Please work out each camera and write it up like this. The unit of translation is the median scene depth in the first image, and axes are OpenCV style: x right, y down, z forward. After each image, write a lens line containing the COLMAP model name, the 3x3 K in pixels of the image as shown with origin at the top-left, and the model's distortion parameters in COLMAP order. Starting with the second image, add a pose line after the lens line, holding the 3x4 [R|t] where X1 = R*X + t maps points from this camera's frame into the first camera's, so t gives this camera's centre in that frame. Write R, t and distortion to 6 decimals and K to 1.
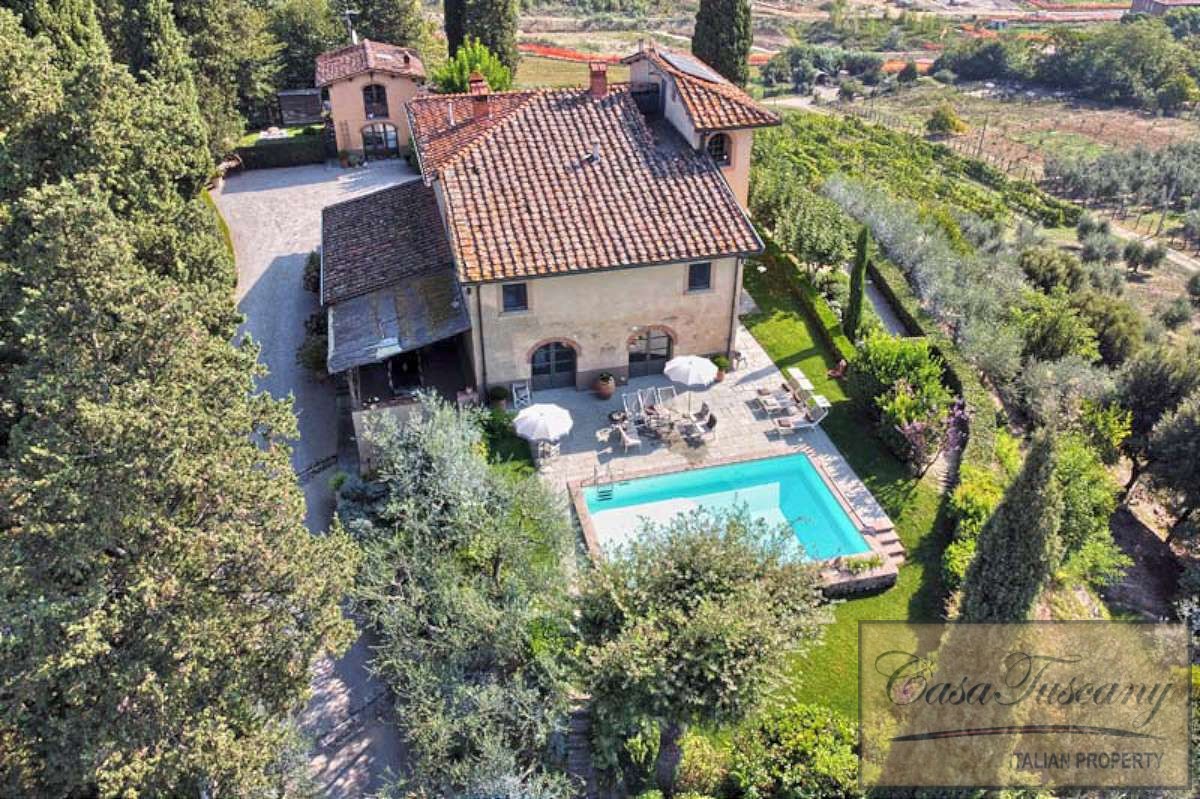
lens RADIAL K [[887.6, 0, 600.0], [0, 887.6, 399.5], [0, 0, 1]] dist [-0.000444, -0.014105]
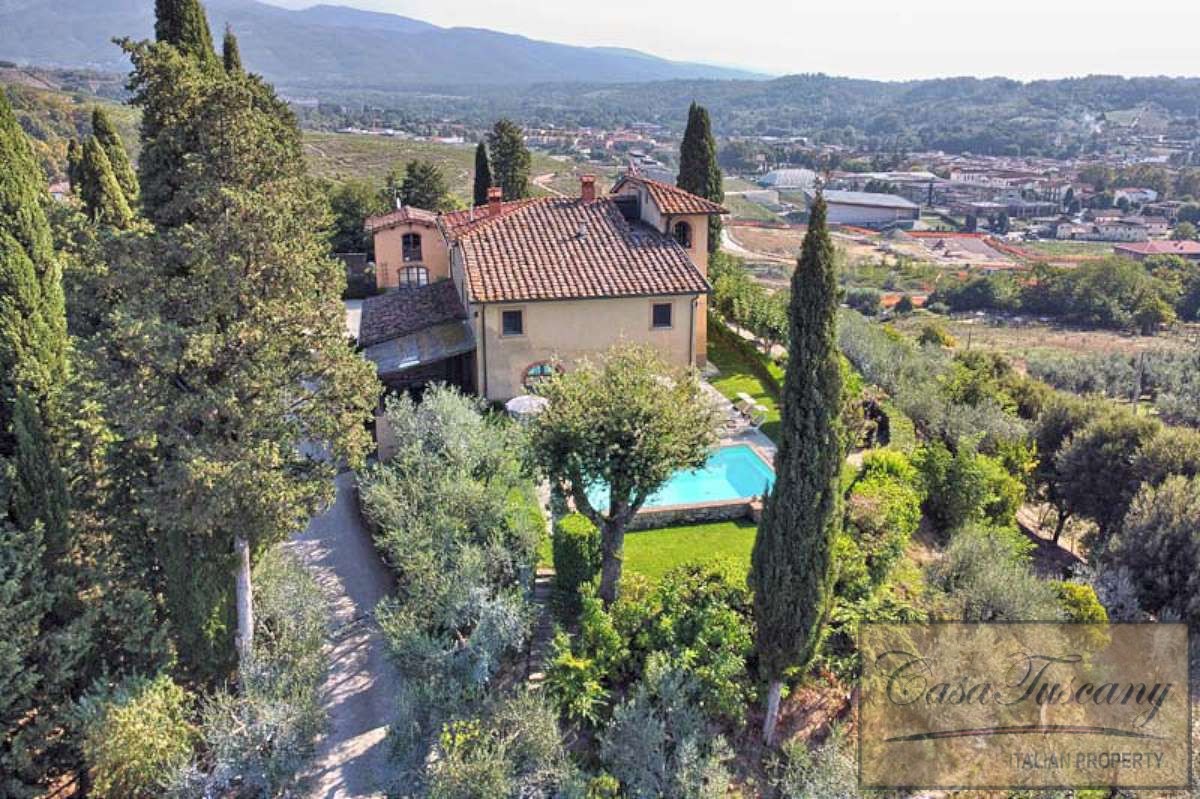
lens RADIAL K [[887.6, 0, 600.0], [0, 887.6, 399.5], [0, 0, 1]] dist [-0.000444, -0.014105]
pose [[0.999649, 0.010062, -0.024496, 0.055156], [-0.016145, 0.964784, -0.262546, 0.294383], [0.020992, 0.262849, 0.964609, -0.165700]]
